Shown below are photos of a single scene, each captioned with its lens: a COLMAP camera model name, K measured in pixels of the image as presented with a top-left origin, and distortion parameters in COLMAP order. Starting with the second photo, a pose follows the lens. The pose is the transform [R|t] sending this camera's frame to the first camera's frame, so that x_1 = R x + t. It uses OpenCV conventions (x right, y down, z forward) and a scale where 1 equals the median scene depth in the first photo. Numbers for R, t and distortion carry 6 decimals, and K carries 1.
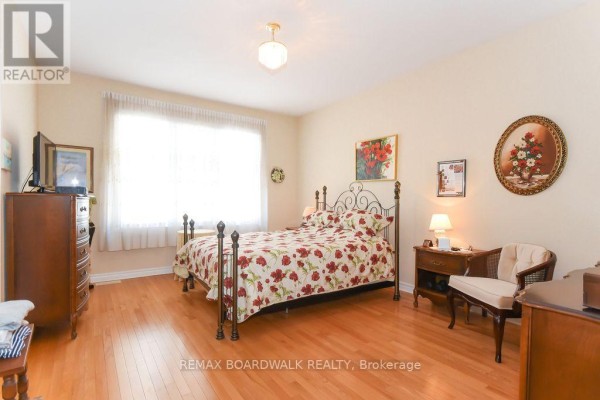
lens RADIAL K [[300.9, 0, 298.8], [0, 300.9, 203.8], [0, 0, 1]] dist [0.002031, 0.000160]
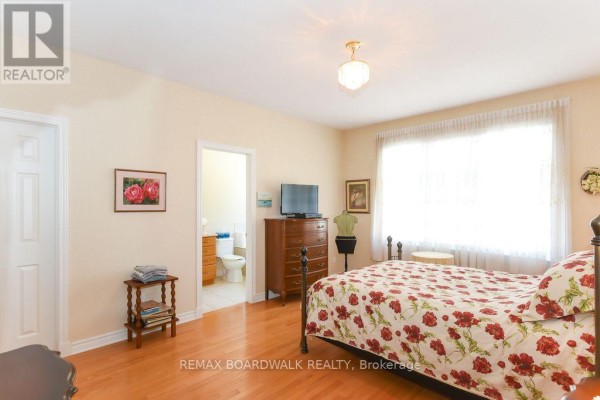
lens RADIAL K [[300.9, 0, 298.8], [0, 300.9, 203.8], [0, 0, 1]] dist [0.002031, 0.000160]
pose [[0.198604, -0.018058, -0.979914, 0.709787], [-0.005365, 0.999795, -0.019512, -0.068272], [0.980065, 0.009133, 0.198466, 0.583701]]
